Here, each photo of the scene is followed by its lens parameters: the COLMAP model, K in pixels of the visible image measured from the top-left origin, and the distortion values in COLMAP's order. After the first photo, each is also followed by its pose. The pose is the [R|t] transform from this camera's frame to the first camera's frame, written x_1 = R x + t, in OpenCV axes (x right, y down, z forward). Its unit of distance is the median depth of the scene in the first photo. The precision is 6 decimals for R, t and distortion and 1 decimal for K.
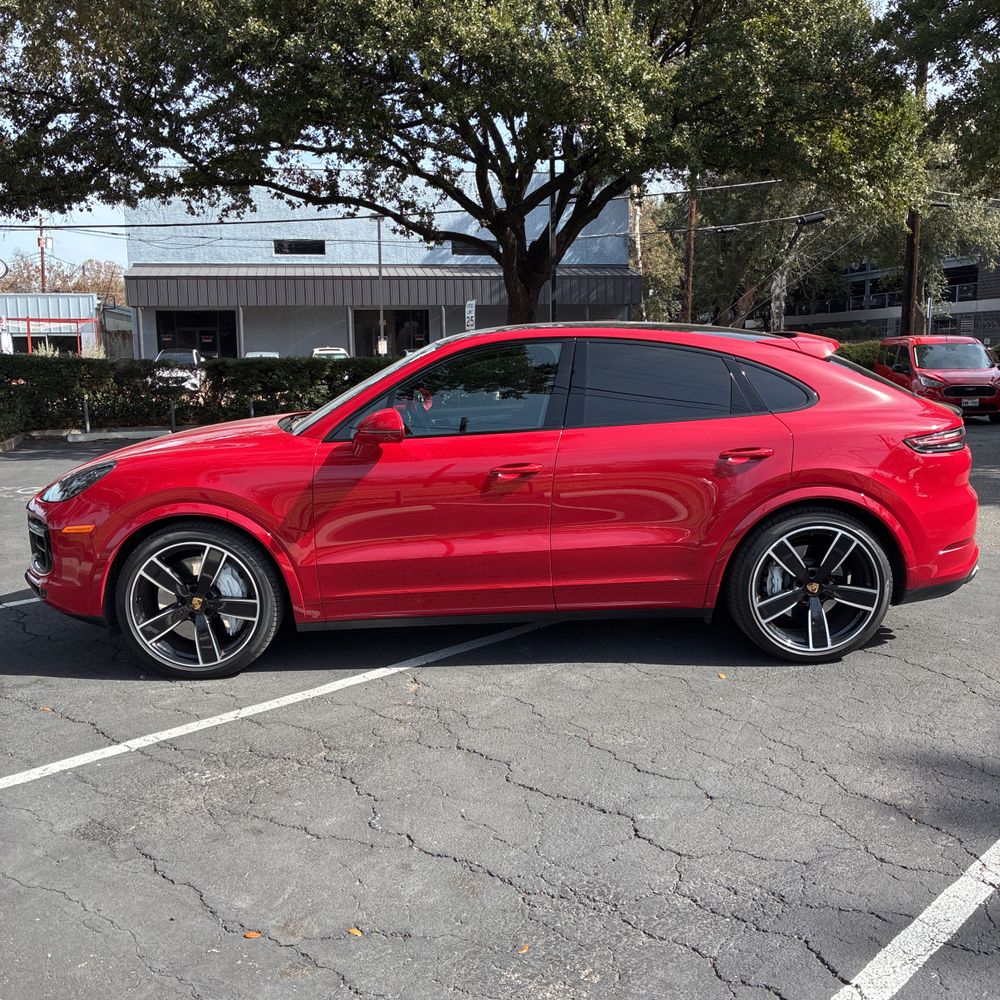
lens RADIAL K [[1021.1, 0, 500.1], [0, 1021.1, 502.1], [0, 0, 1]] dist [0.029026, 0.000000]
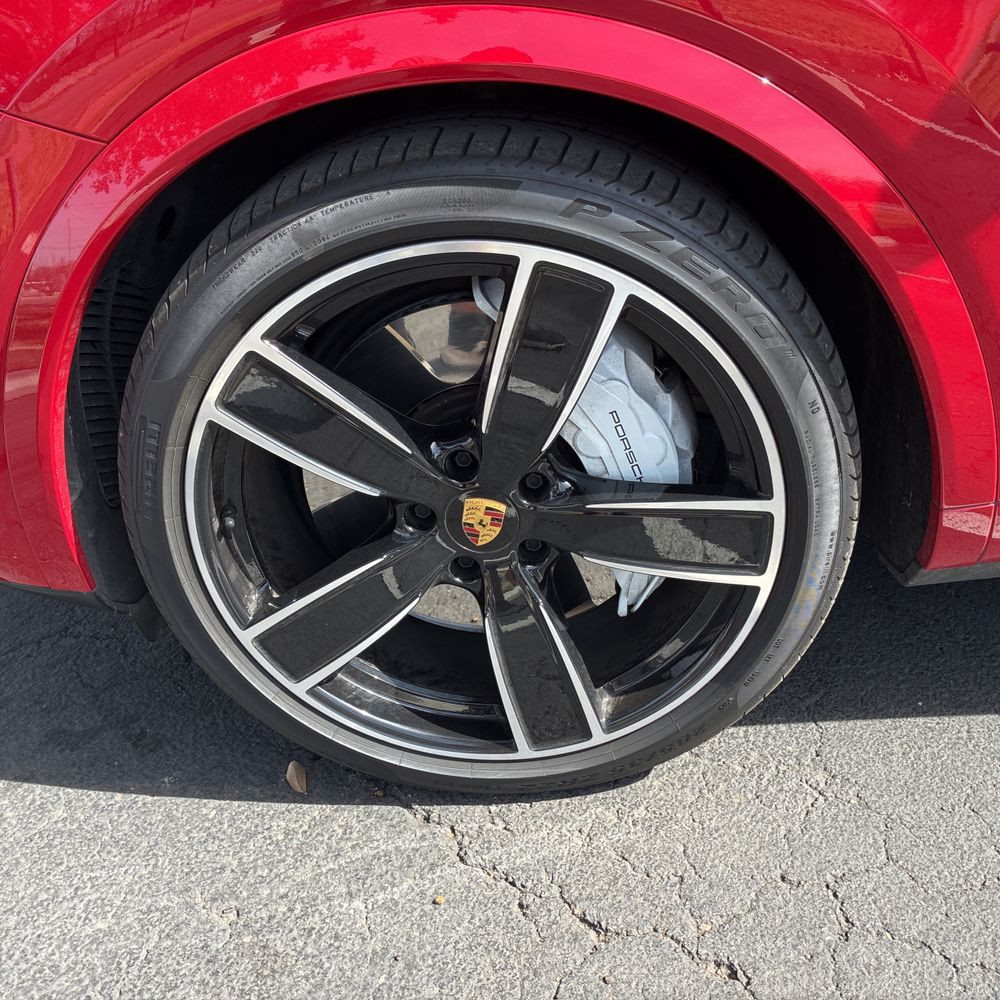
lens RADIAL K [[1021.1, 0, 494.9], [0, 1021.1, 487.6], [0, 0, 1]] dist [0.029026, 0.000000]
pose [[0.990273, -0.051053, -0.129432, -0.268376], [0.092602, 0.936130, 0.339243, 0.018463], [0.103845, -0.347929, 0.931752, 0.809380]]
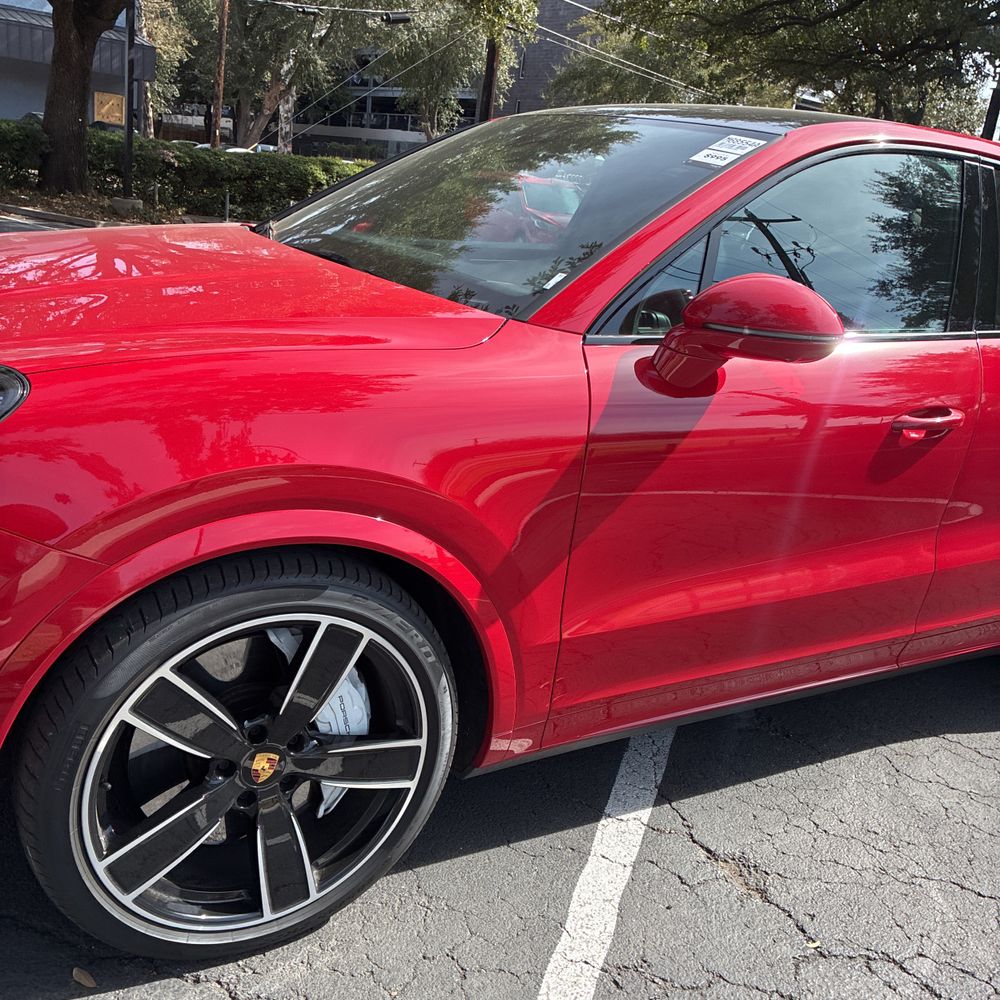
lens RADIAL K [[1021.1, 0, 480.8], [0, 1021.1, 496.1], [0, 0, 1]] dist [0.029026, 0.000000]
pose [[0.876720, -0.026317, 0.480280, -0.406873], [-0.057820, 0.985496, 0.159547, -0.060287], [-0.477513, -0.167647, 0.862482, 0.671846]]
